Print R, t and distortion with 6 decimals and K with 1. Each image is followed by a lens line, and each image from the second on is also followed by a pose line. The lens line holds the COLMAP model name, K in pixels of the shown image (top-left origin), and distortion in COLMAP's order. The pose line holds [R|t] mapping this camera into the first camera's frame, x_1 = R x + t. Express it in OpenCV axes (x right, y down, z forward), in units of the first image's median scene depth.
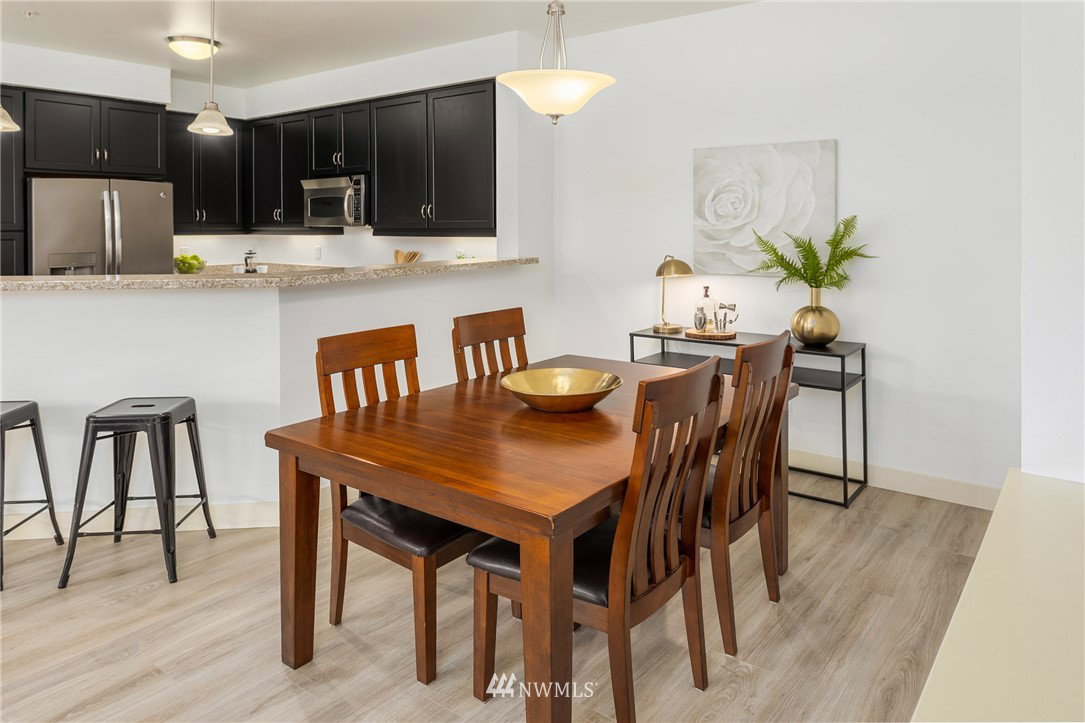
lens RADIAL K [[696.6, 0, 546.1], [0, 696.6, 221.3], [0, 0, 1]] dist [-0.009792, 0.001603]
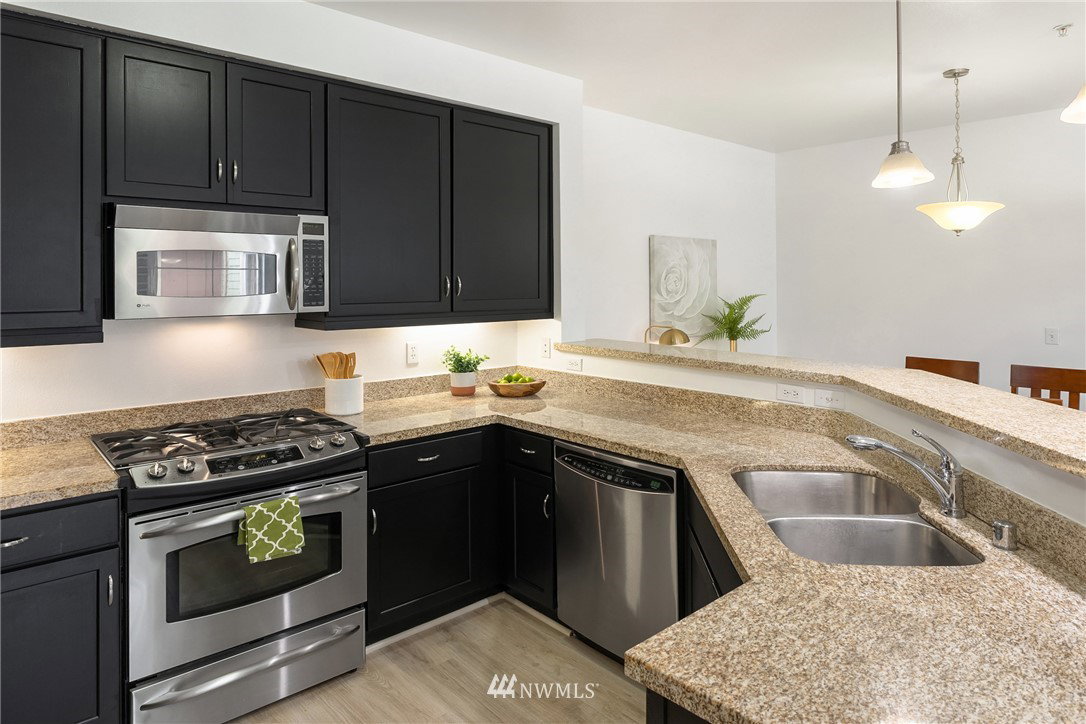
lens RADIAL K [[654.2, 0, 590.2], [0, 654.2, 277.5], [0, 0, 1]] dist [-0.004856, 0.004789]
pose [[0.189738, 0.012393, 0.981757, -0.812952], [-0.004108, 0.999922, -0.011828, -0.016542], [-0.981826, -0.001789, 0.189774, 0.810250]]
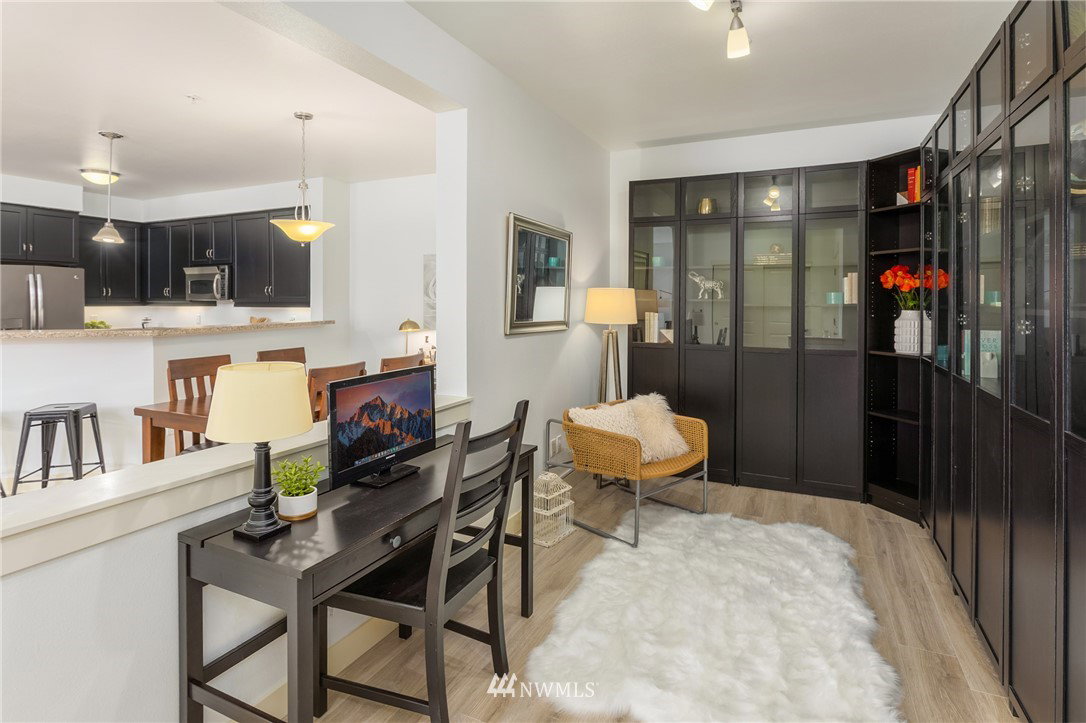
lens RADIAL K [[583.0, 0, 524.2], [0, 583.0, 298.7], [0, 0, 1]] dist [-0.004143, 0.000507]
pose [[0.988511, 0.005813, 0.151035, 0.185117], [-0.005858, 0.999983, -0.000149, 0.000360], [-0.151033, -0.000738, 0.988528, -0.333280]]
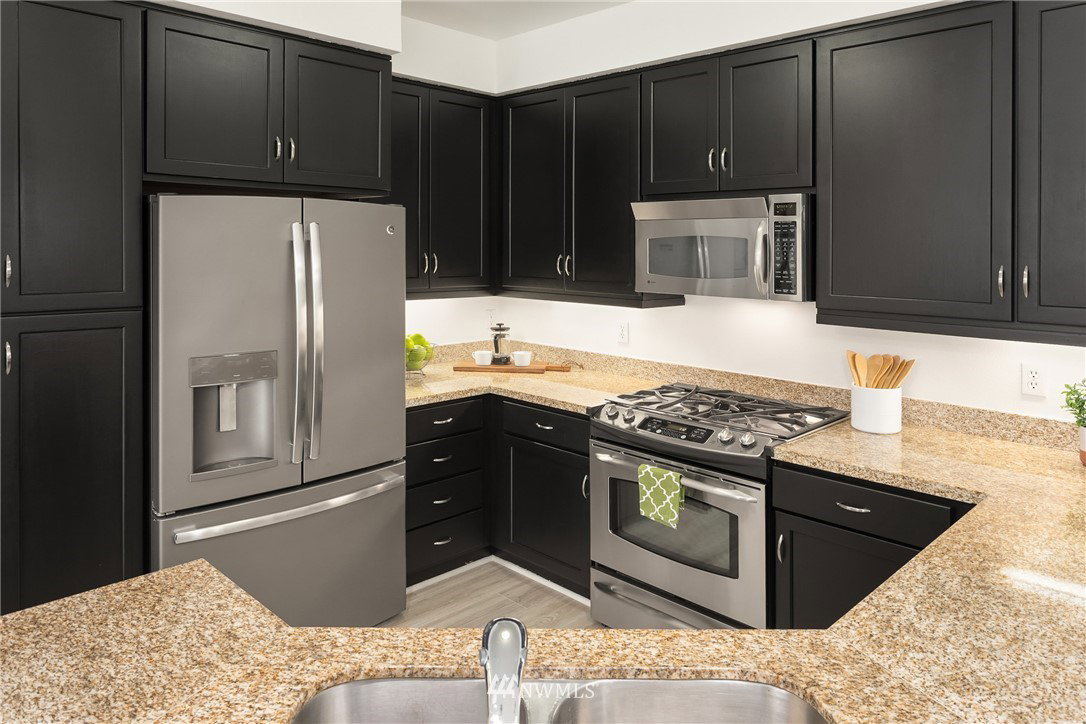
lens RADIAL K [[715.0, 0, 514.8], [0, 715.0, 254.4], [0, 0, 1]] dist [0.000175, 0.001991]
pose [[0.986330, 0.019957, -0.163571, -0.425106], [-0.017093, 0.999675, 0.018901, -0.035514], [0.163895, -0.015846, 0.986350, 0.563198]]
